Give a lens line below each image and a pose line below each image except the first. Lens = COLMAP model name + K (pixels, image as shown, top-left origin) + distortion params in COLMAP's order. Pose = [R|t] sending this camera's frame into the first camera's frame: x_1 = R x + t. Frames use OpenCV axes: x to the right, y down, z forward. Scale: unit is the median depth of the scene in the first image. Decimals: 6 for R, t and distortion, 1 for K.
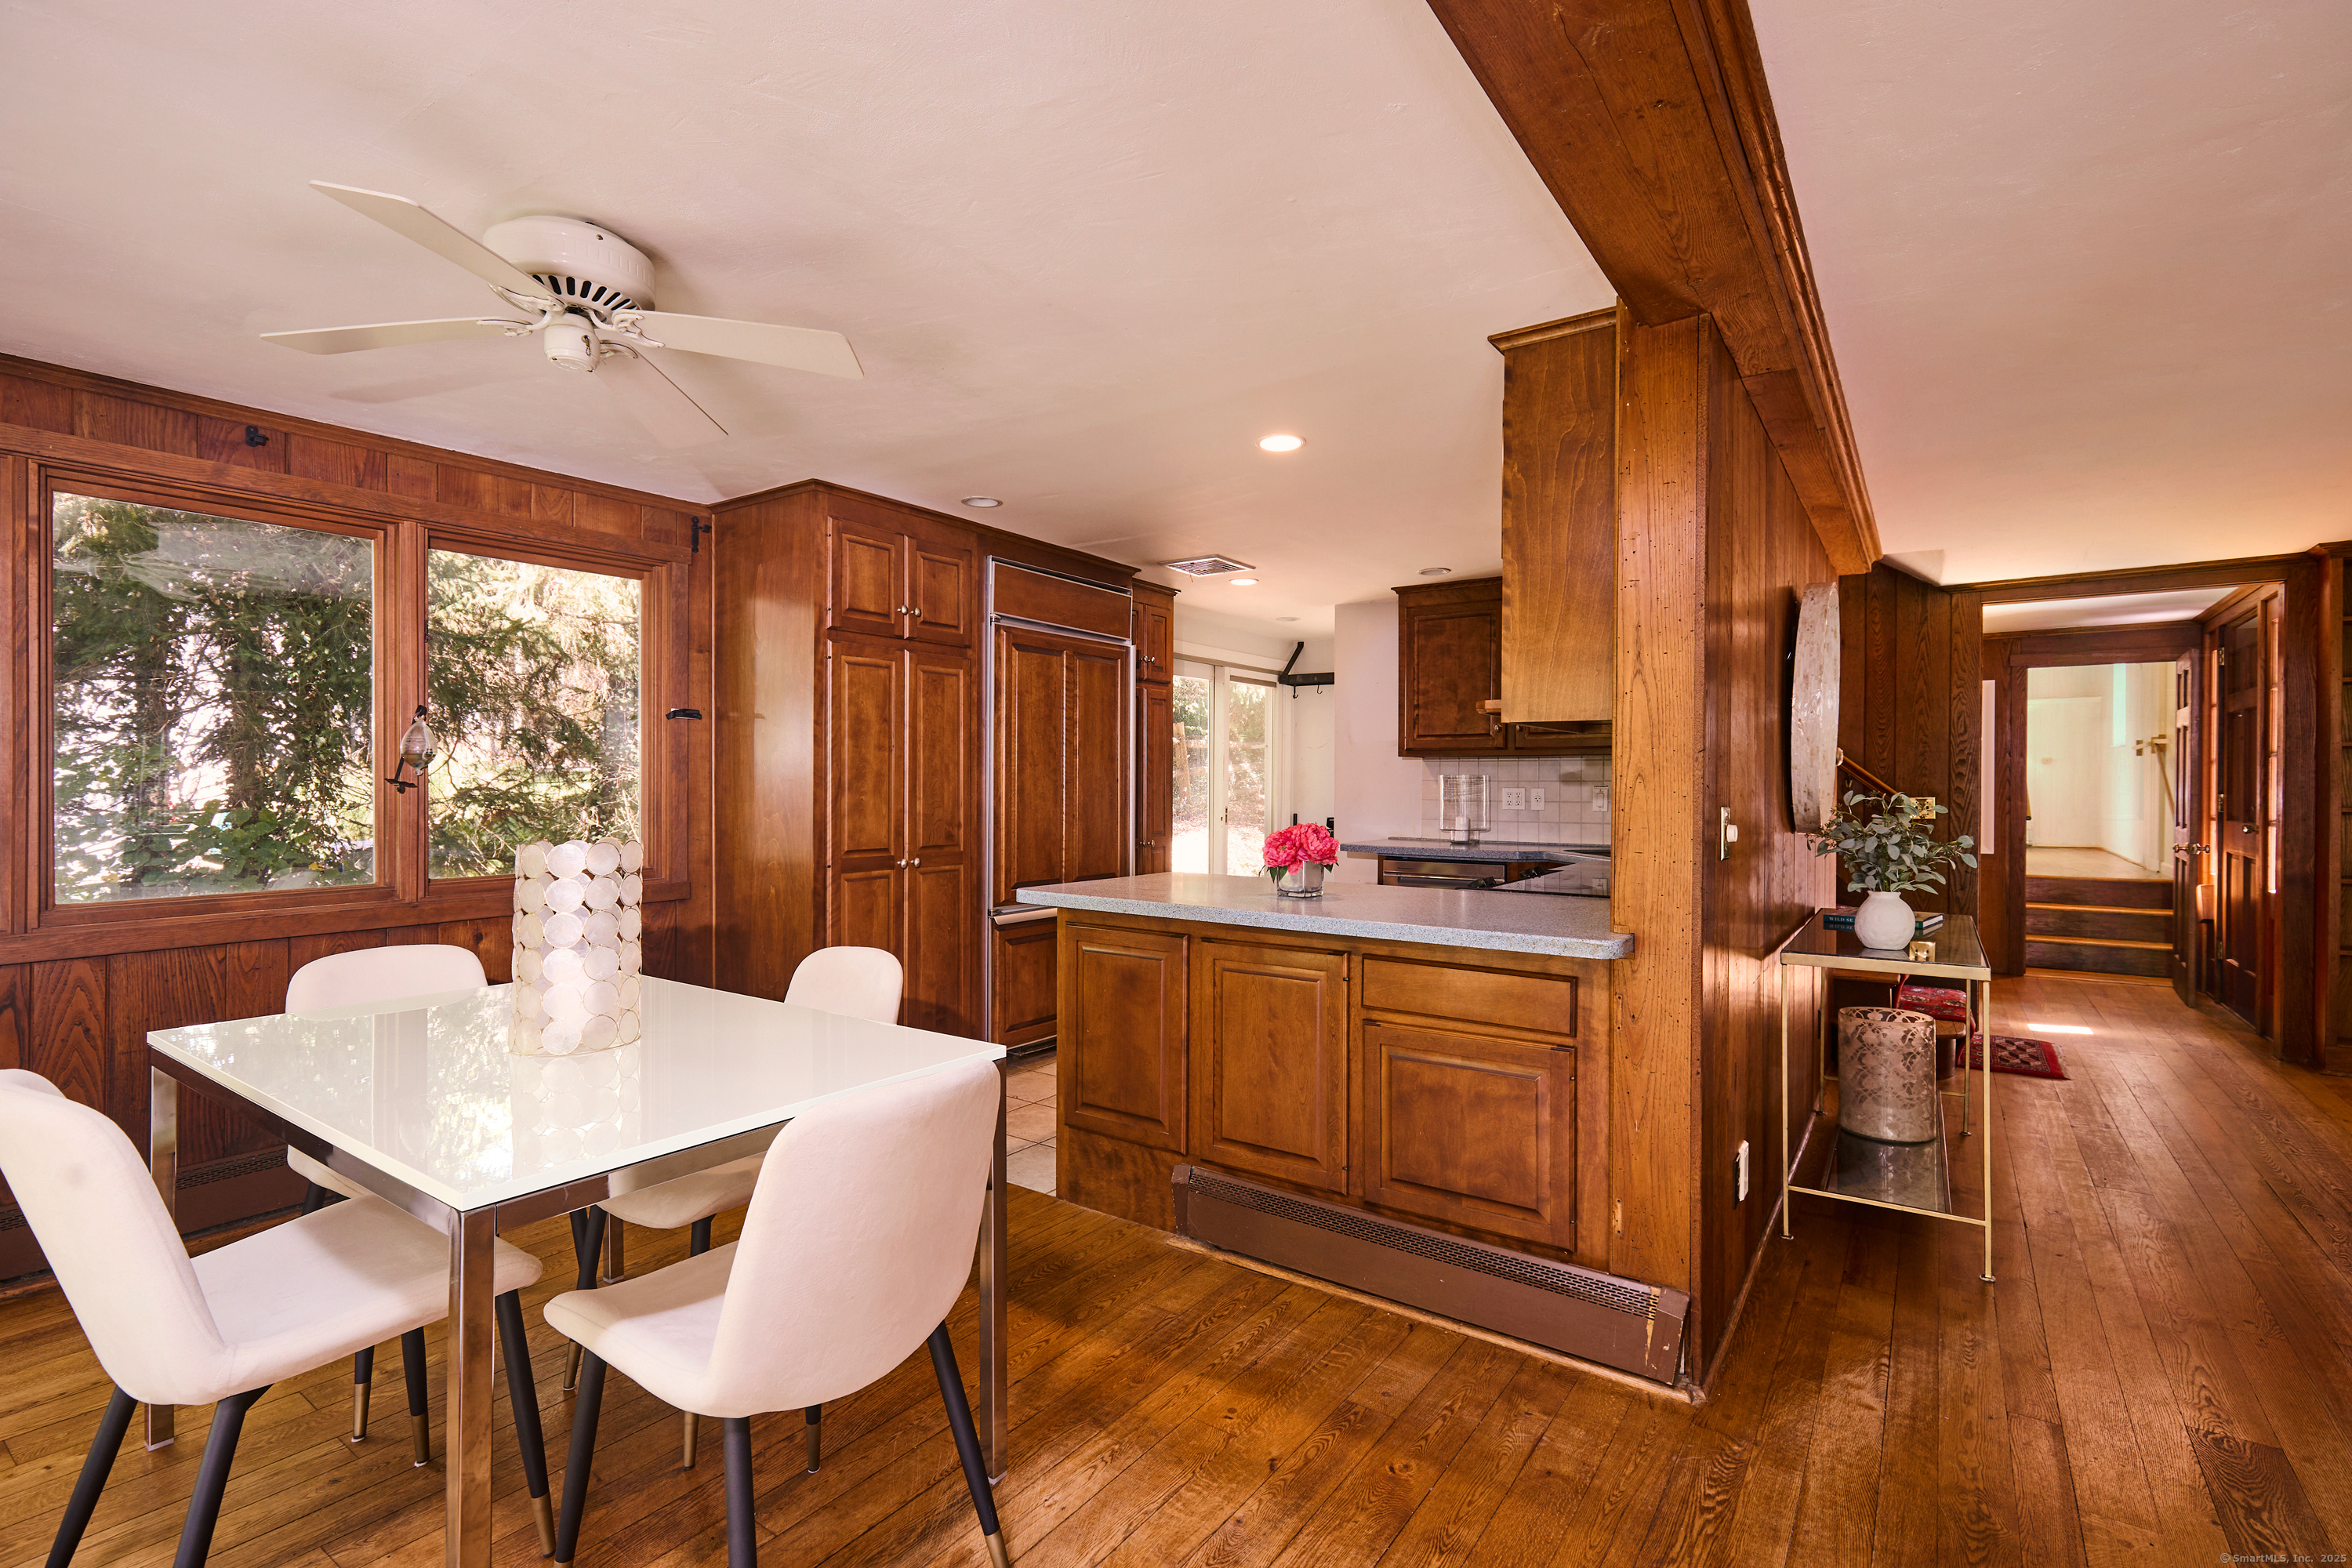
lens RADIAL K [[1084.0, 0, 1180.7], [0, 1084.0, 785.8], [0, 0, 1]] dist [0.005158, -0.000029]
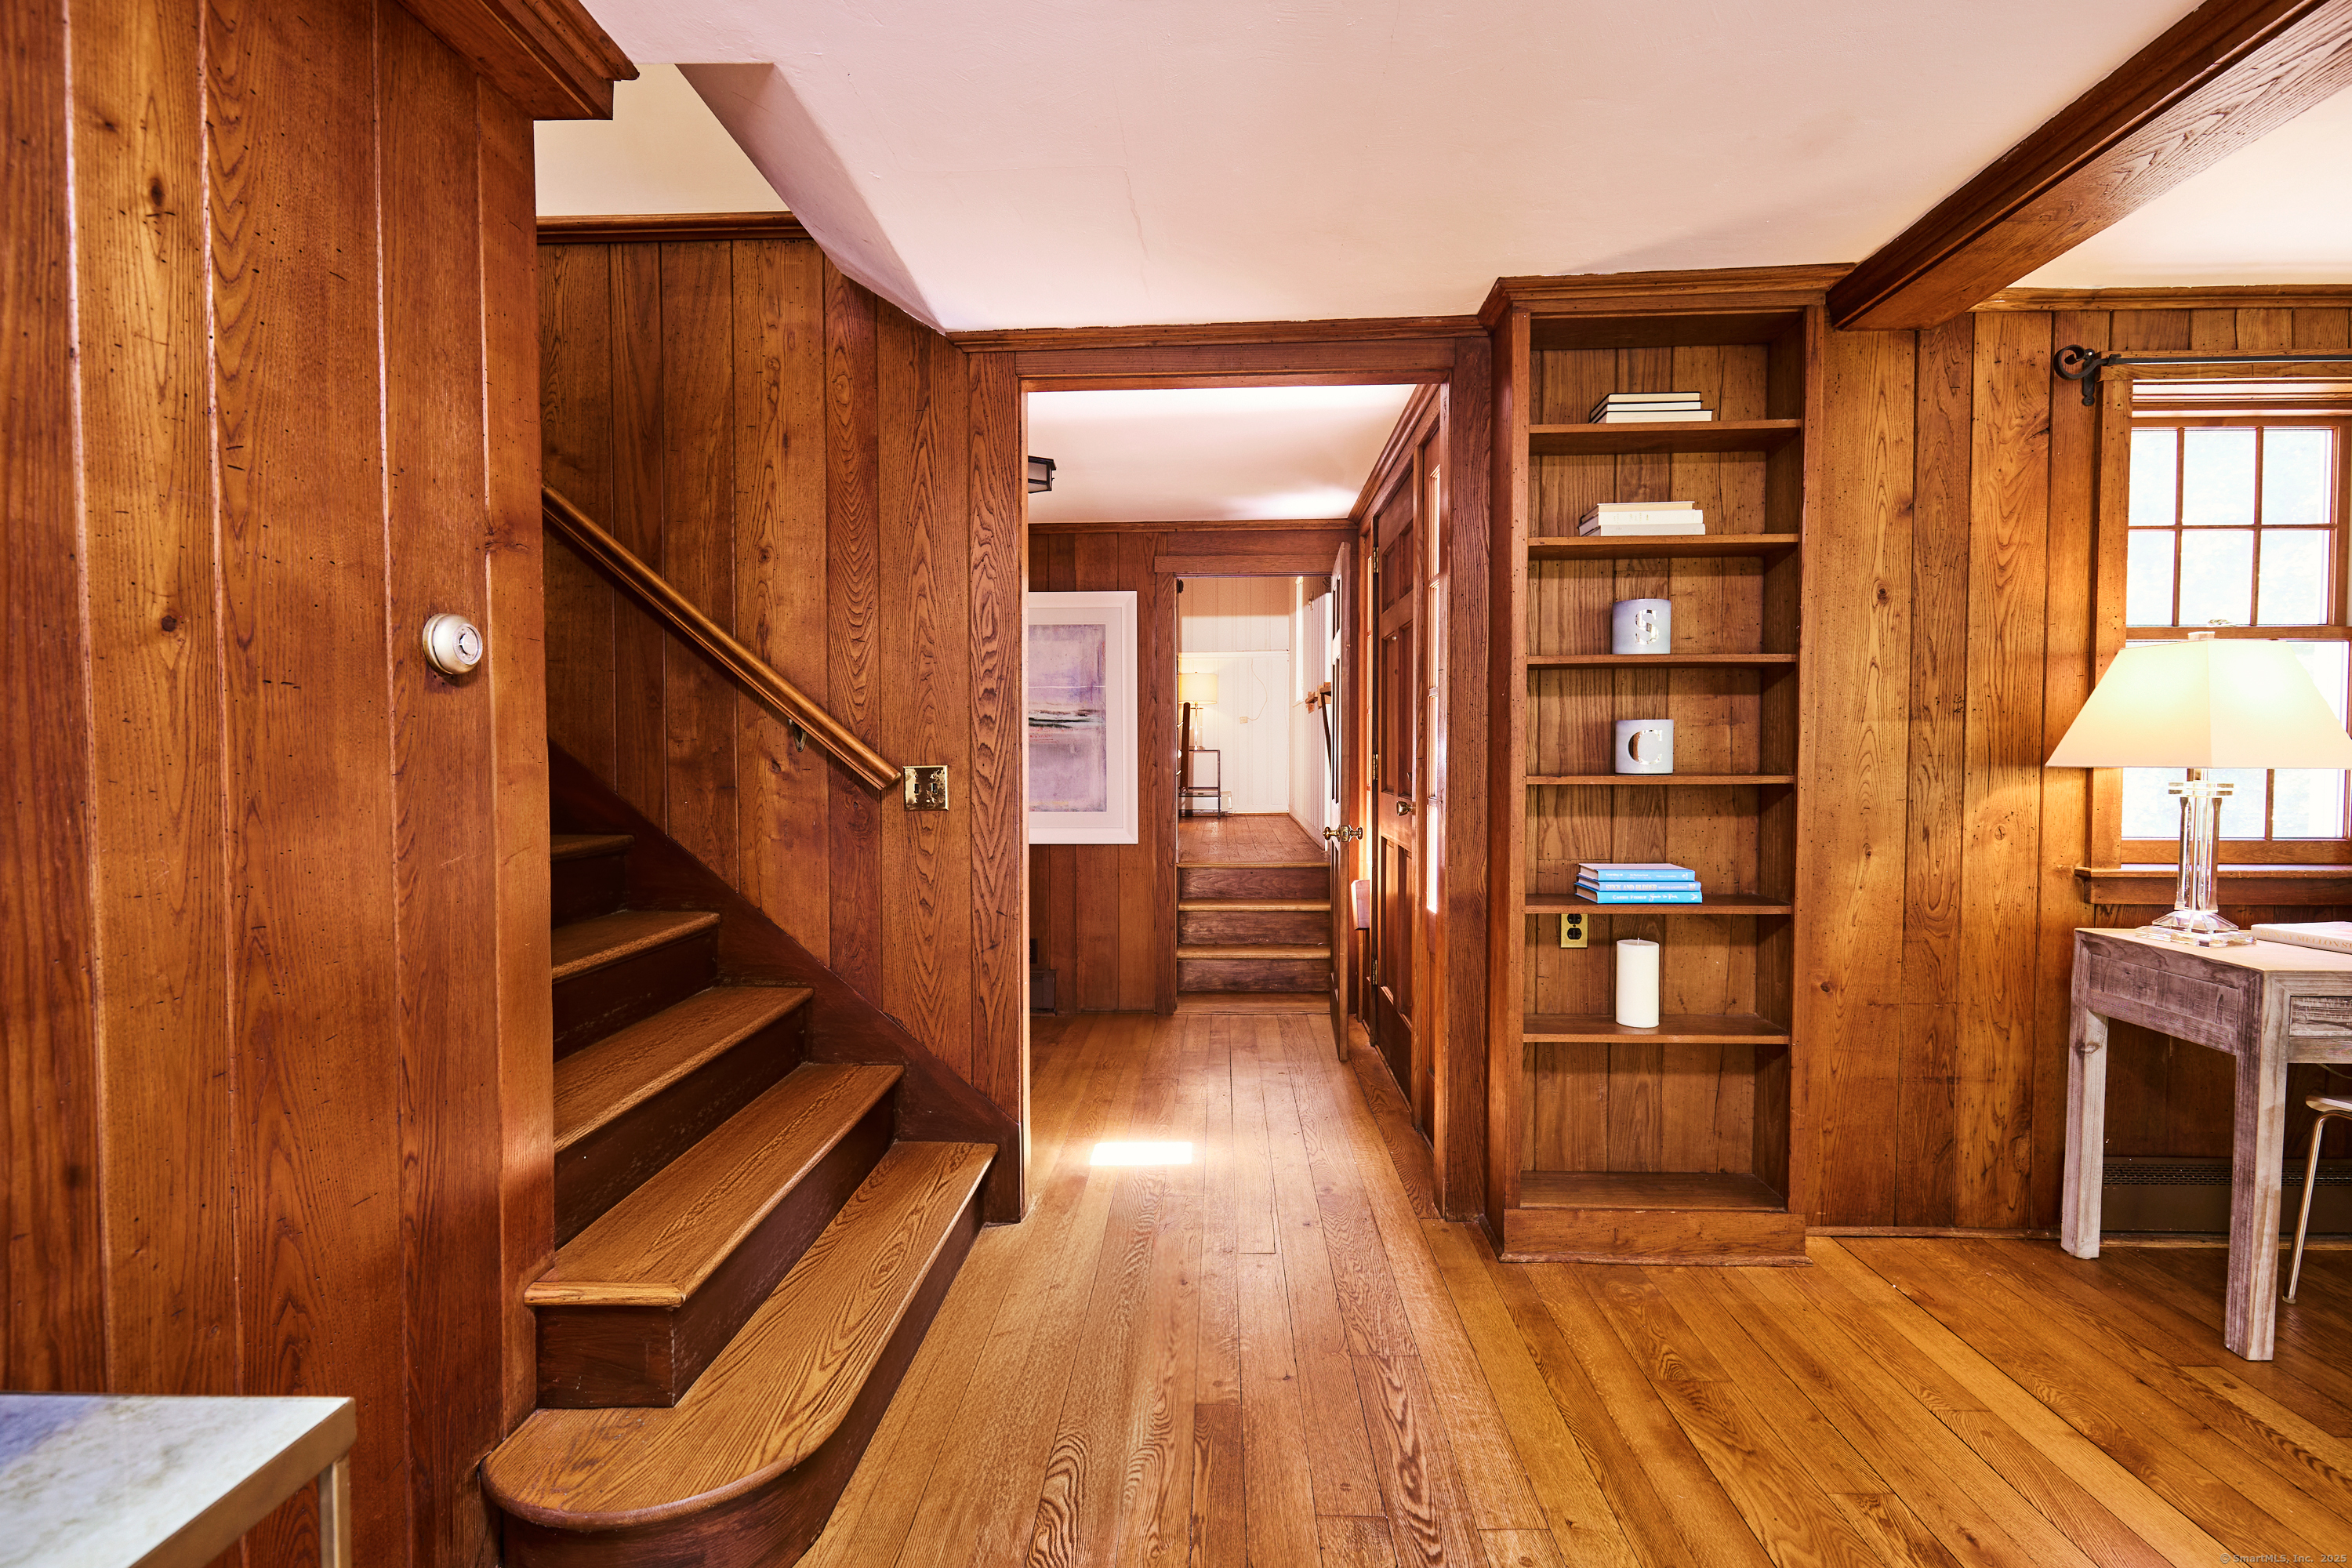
lens RADIAL K [[1084.0, 0, 1174.2], [0, 1084.0, 782.3], [0, 0, 1]] dist [0.005158, -0.000029]
pose [[0.843539, -0.023257, 0.536564, 0.500169], [0.008594, 0.999519, 0.029812, 0.004196], [-0.536999, -0.020536, 0.843333, 0.509919]]
